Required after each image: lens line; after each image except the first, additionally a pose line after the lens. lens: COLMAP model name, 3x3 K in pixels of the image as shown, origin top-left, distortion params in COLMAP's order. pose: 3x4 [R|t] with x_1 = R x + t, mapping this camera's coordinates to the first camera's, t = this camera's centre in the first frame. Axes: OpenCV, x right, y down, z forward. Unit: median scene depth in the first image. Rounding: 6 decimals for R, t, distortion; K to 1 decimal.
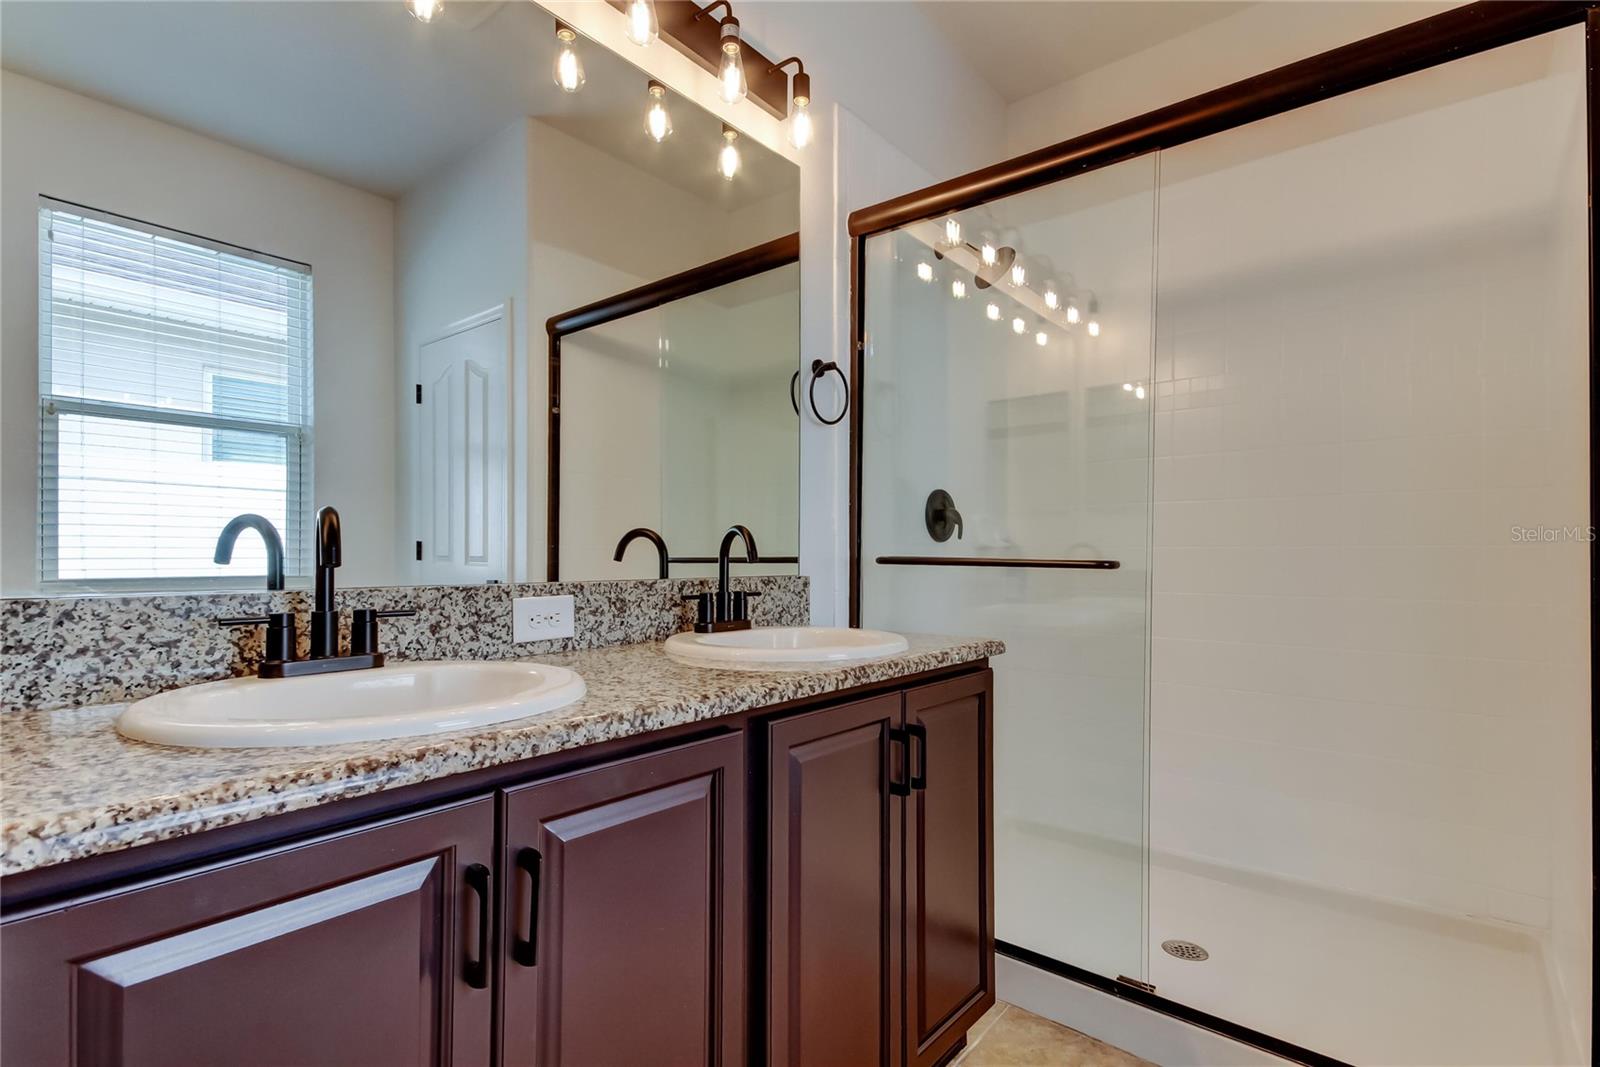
lens RADIAL K [[790.2, 0, 804.0], [0, 790.2, 539.4], [0, 0, 1]] dist [0.030611, 0.000211]
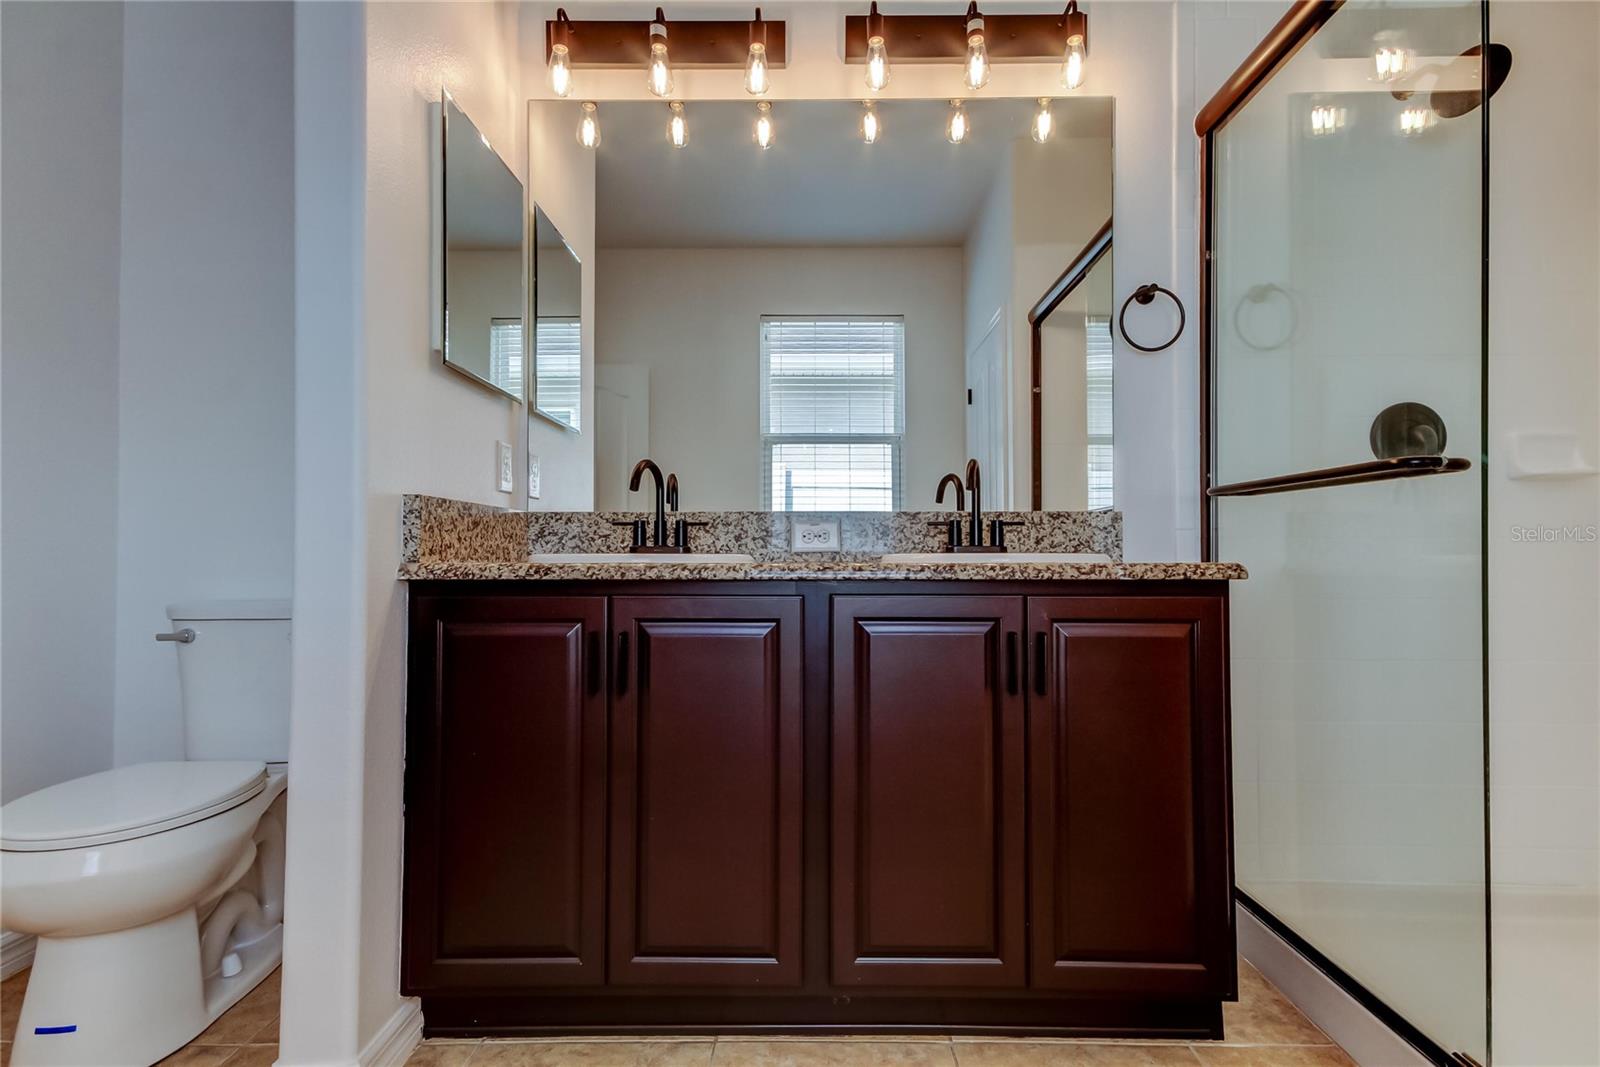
lens RADIAL K [[781.4, 0, 806.3], [0, 781.4, 539.4], [0, 0, 1]] dist [0.014422, 0.000643]
pose [[0.623339, -0.021472, -0.781657, 0.730270], [0.016068, 0.999764, -0.014650, 0.125393], [0.781786, -0.003428, 0.623537, 0.139871]]
